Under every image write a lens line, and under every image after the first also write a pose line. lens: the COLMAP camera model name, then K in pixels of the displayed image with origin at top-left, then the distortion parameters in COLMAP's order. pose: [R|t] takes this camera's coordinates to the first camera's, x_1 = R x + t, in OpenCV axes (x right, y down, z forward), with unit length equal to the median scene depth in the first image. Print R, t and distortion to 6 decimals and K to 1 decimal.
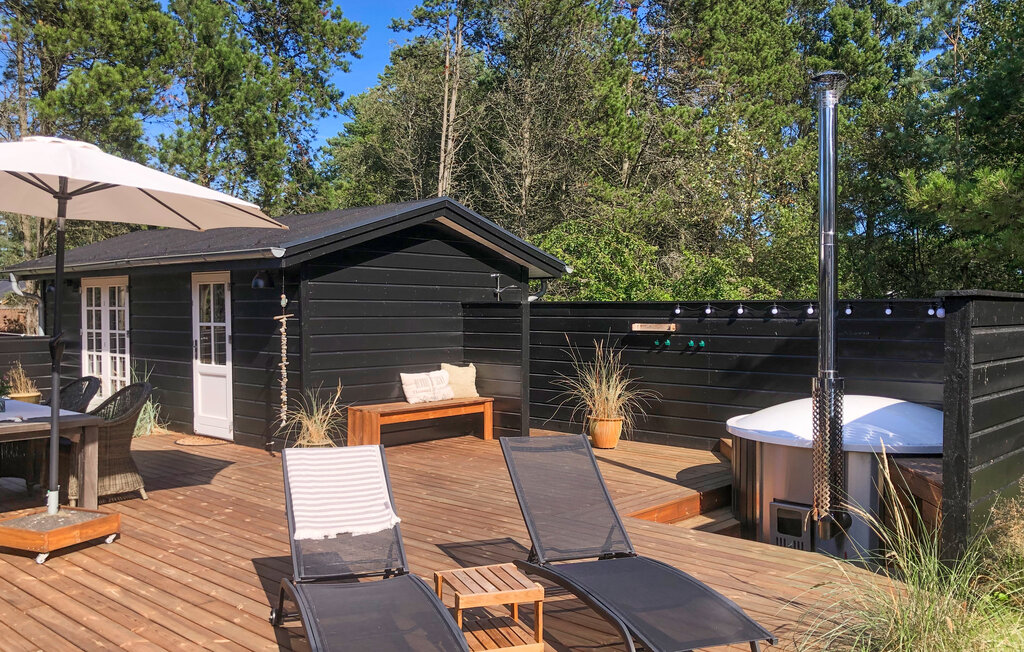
lens RADIAL K [[885.6, 0, 507.3], [0, 885.6, 327.7], [0, 0, 1]] dist [0.075613, -0.166358]
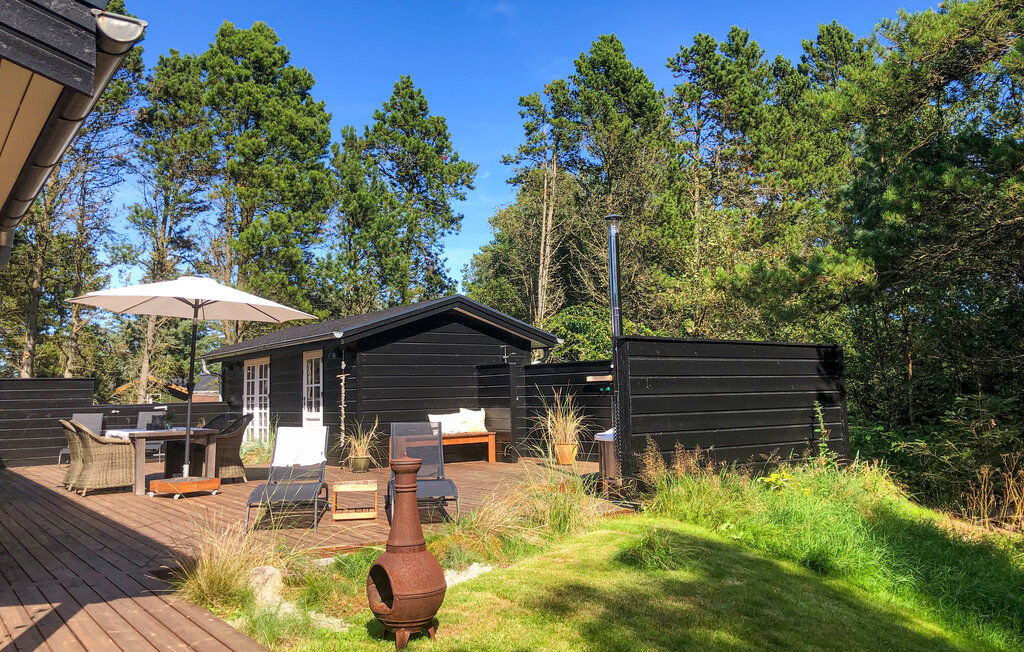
lens RADIAL K [[831.0, 0, 512.4], [0, 831.0, 284.6], [0, 0, 1]] dist [0.101994, -0.243049]
pose [[0.980398, -0.048930, -0.190854, 0.264241], [0.019352, 0.987902, -0.153866, 0.049156], [0.196074, 0.147157, 0.969484, -0.317808]]
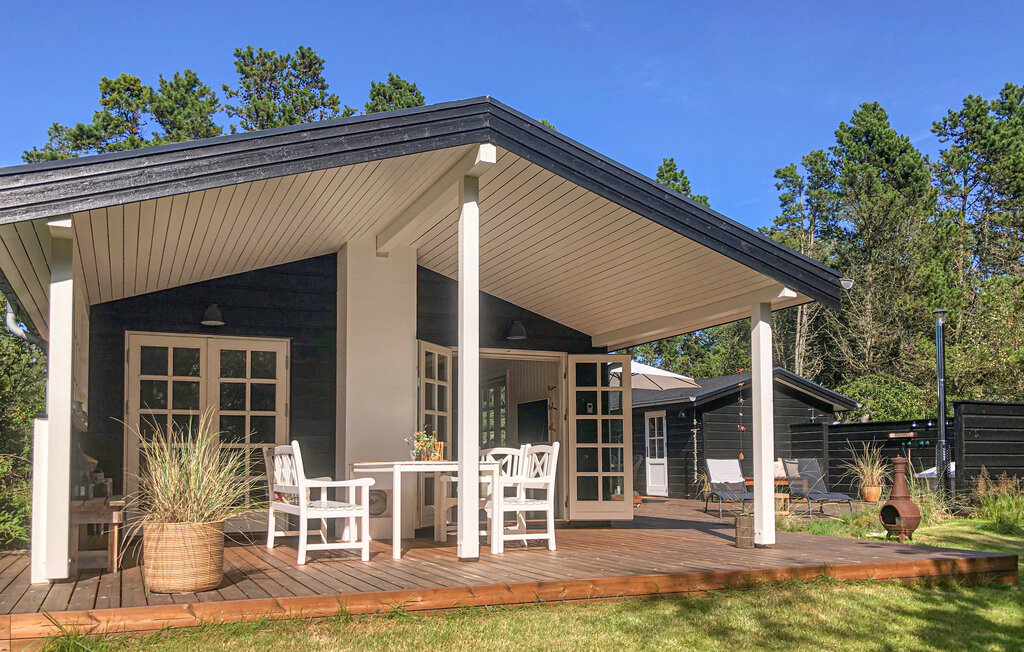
lens RADIAL K [[884.8, 0, 512.6], [0, 884.8, 426.7], [0, 0, 1]] dist [0.006745, 0.014278]
pose [[0.916176, -0.020839, -0.400235, 0.147582], [-0.005843, 0.997847, -0.065331, 0.093691], [0.400734, 0.062193, 0.914081, -0.843116]]
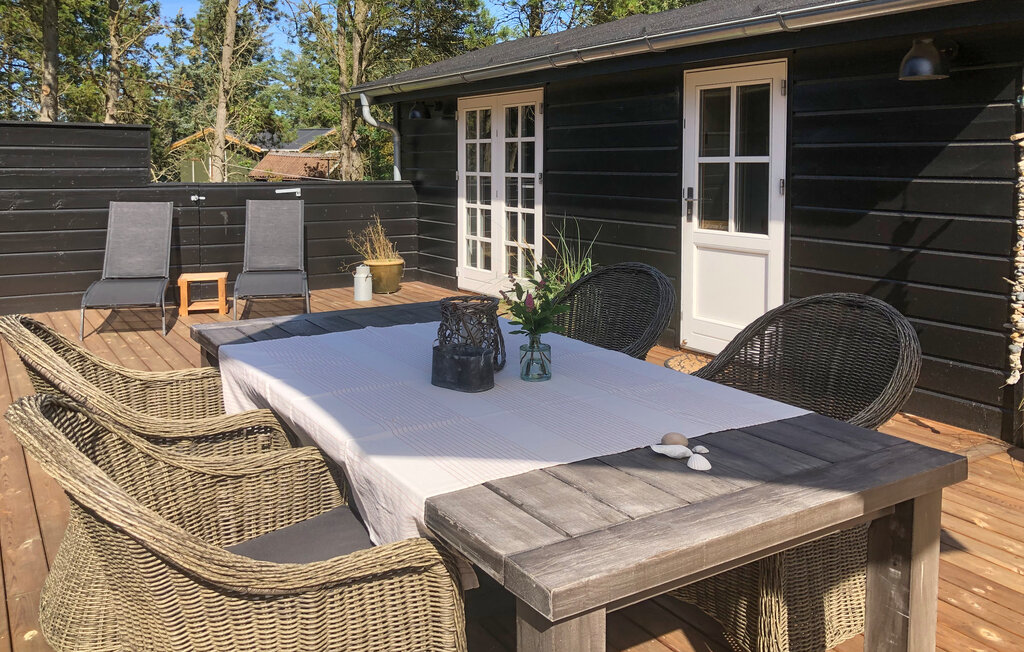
lens RADIAL K [[845.3, 0, 514.6], [0, 845.3, 228.1], [0, 0, 1]] dist [0.127011, -0.316008]
pose [[0.968287, 0.026272, -0.248456, -0.308618], [-0.012942, 0.998395, 0.055133, 0.010375], [0.249506, -0.050169, 0.967073, 0.420389]]
